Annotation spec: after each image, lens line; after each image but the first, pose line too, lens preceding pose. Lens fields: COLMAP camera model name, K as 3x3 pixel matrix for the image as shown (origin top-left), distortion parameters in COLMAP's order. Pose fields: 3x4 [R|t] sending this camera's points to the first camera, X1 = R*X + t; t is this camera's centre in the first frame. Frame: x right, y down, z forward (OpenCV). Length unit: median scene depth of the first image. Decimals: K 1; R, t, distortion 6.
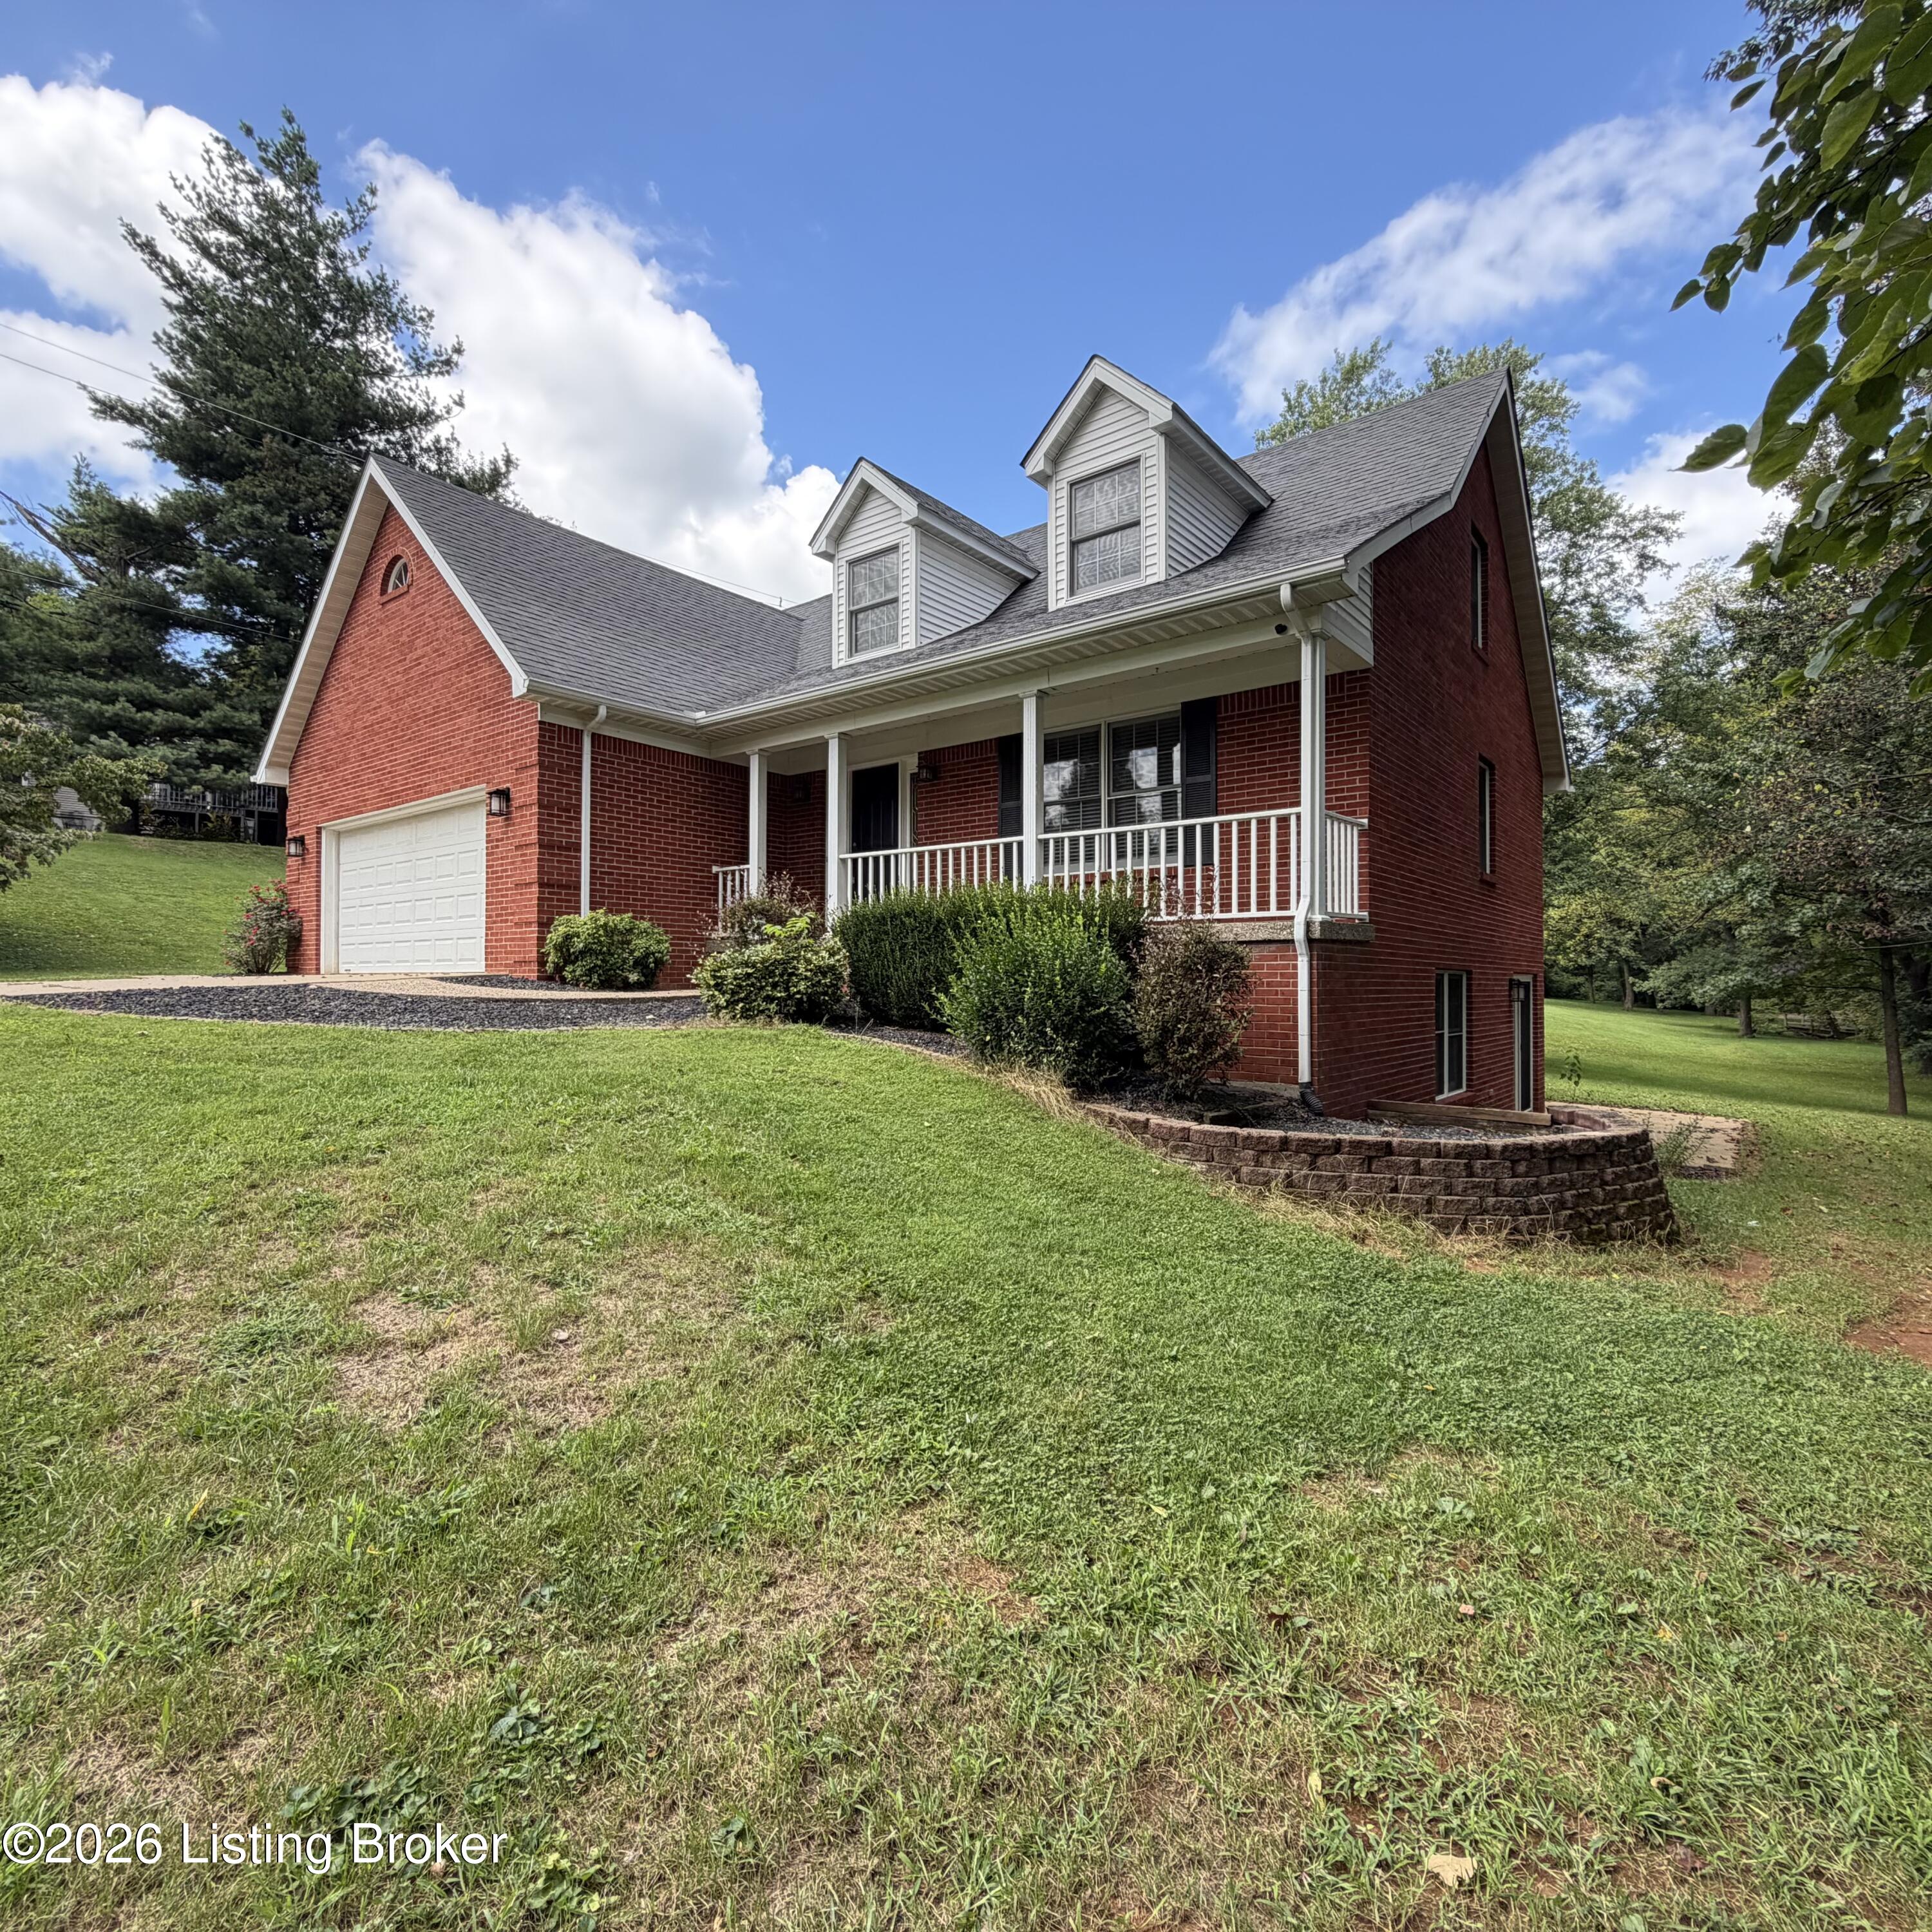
lens RADIAL K [[1028.5, 0, 963.6], [0, 1028.5, 970.0], [0, 0, 1]] dist [0.004048, 0.000002]
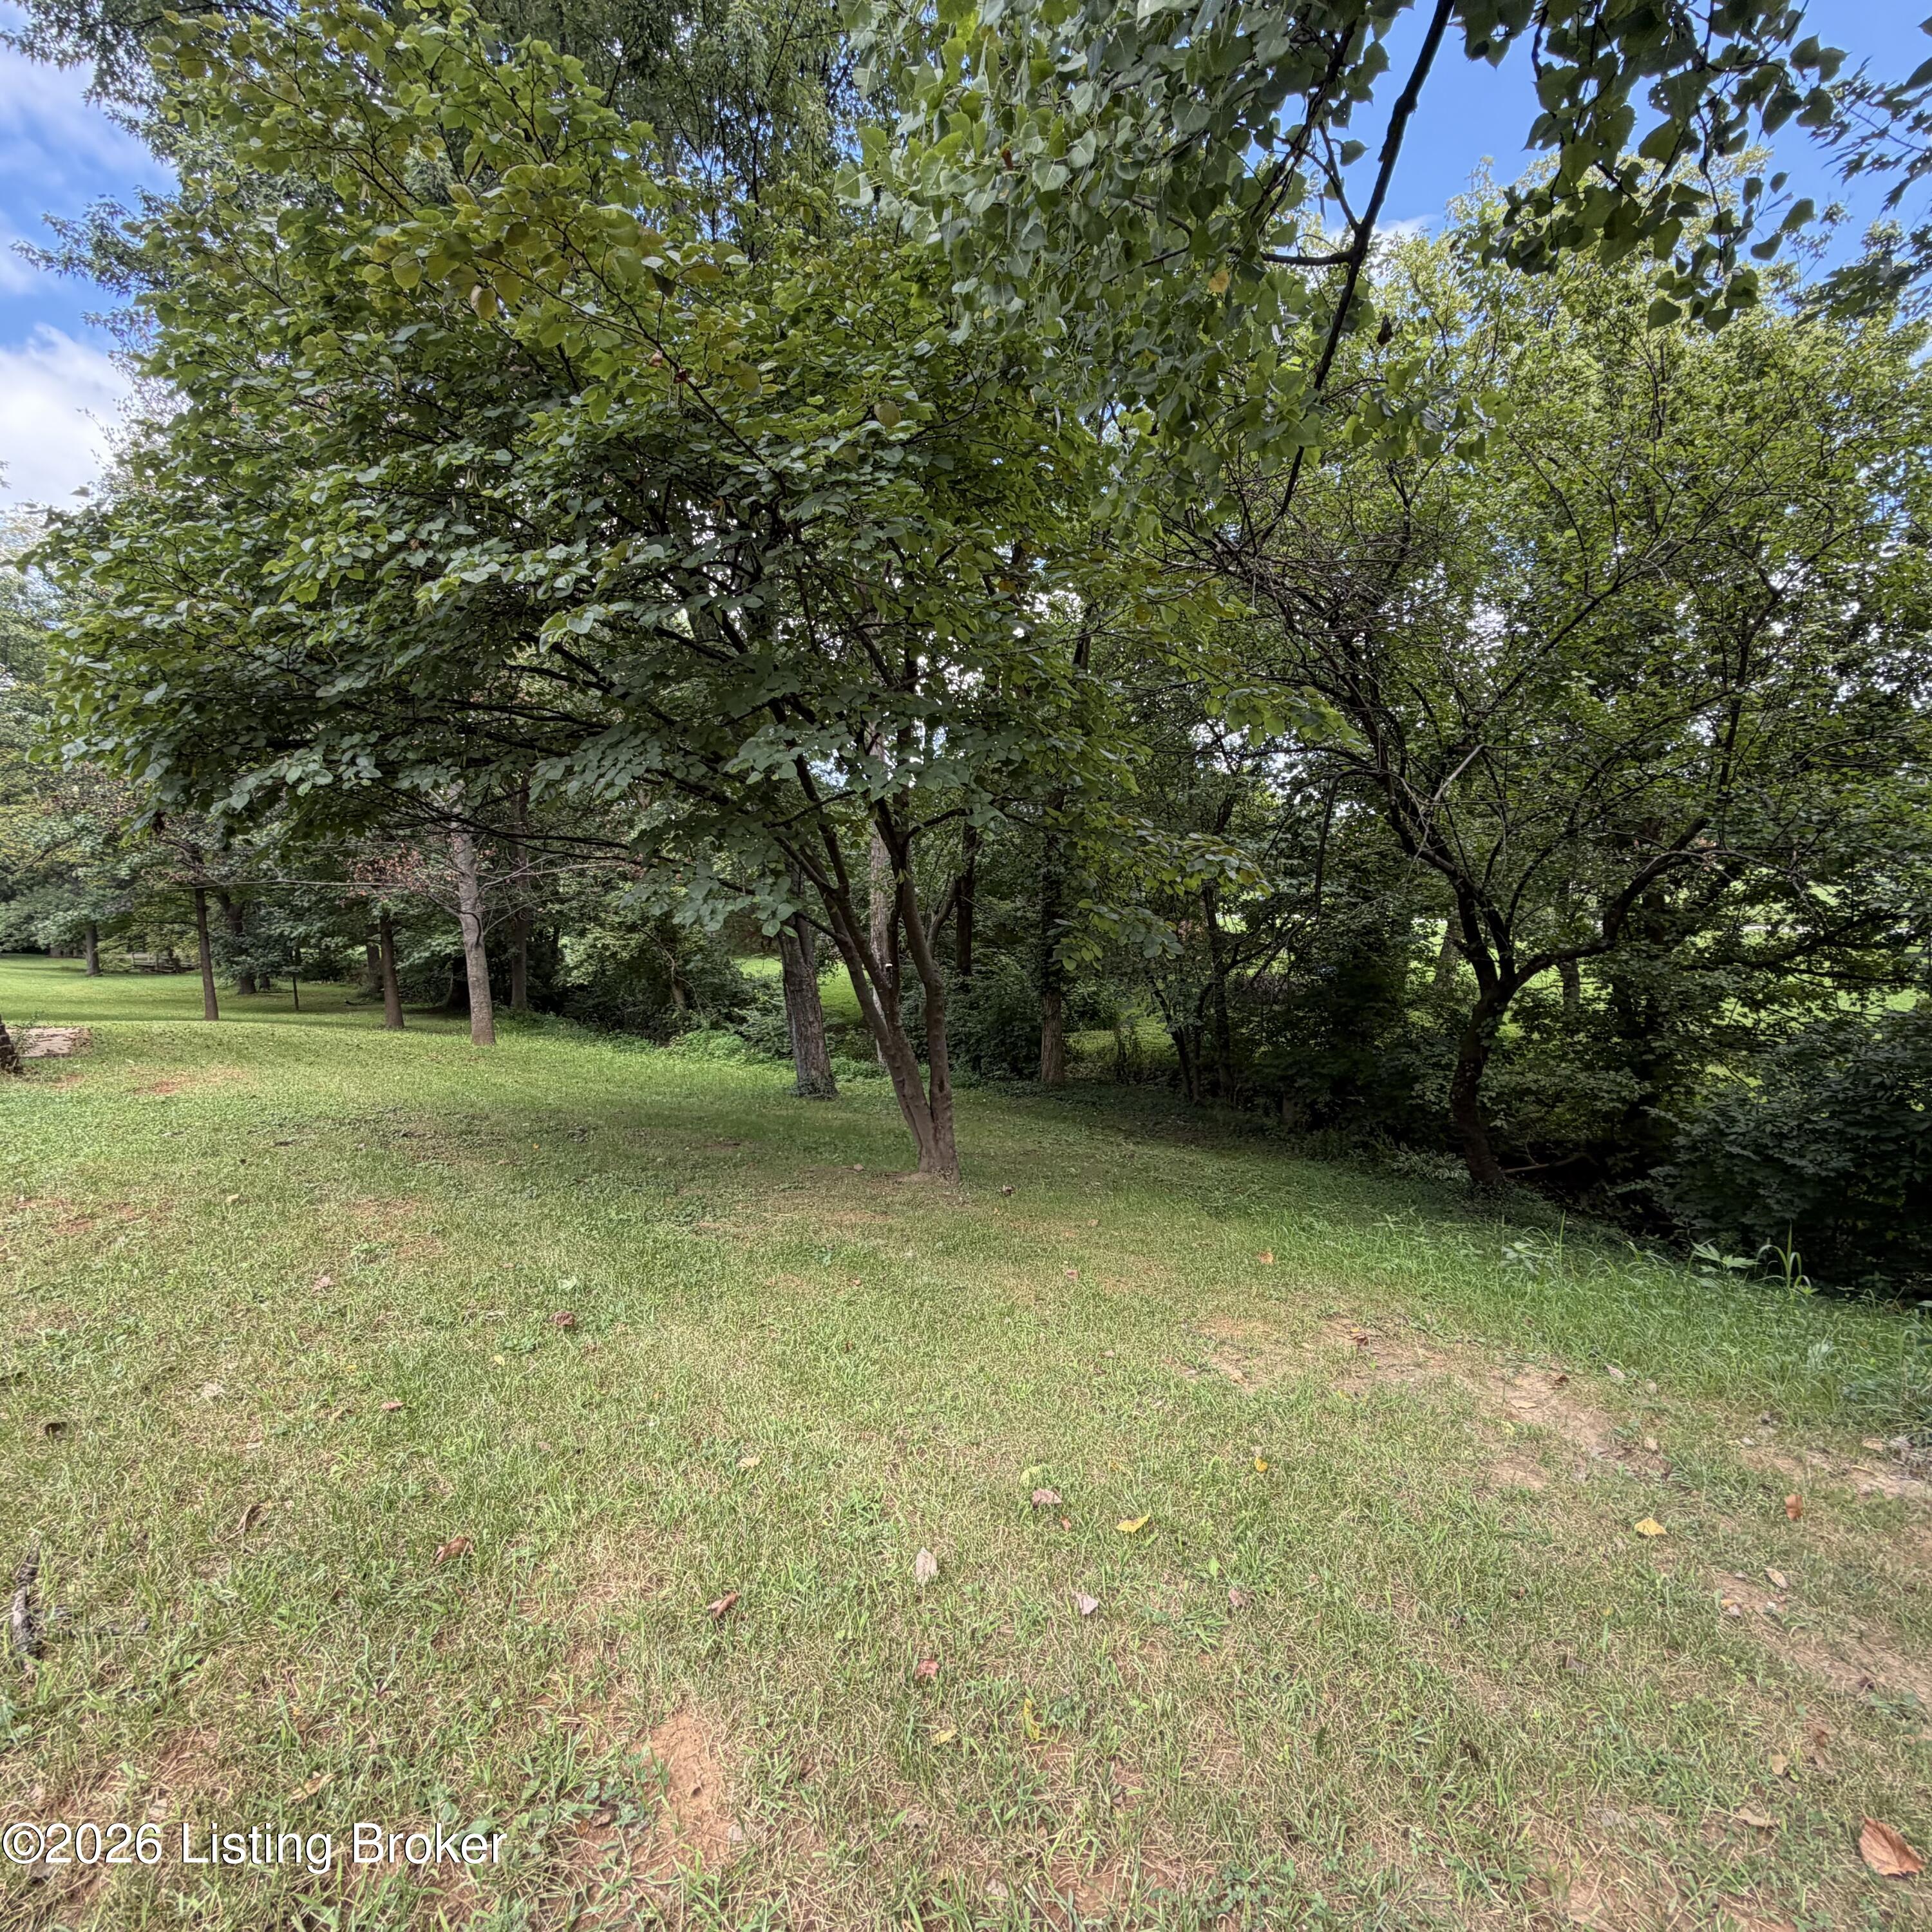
lens RADIAL K [[1028.5, 0, 963.7], [0, 1028.5, 969.0], [0, 0, 1]] dist [0.004048, 0.000002]
pose [[0.221730, -0.046188, 0.974014, -0.058135], [-0.005430, 0.998804, 0.048599, 0.003233], [-0.975093, -0.016065, 0.221214, -0.084391]]
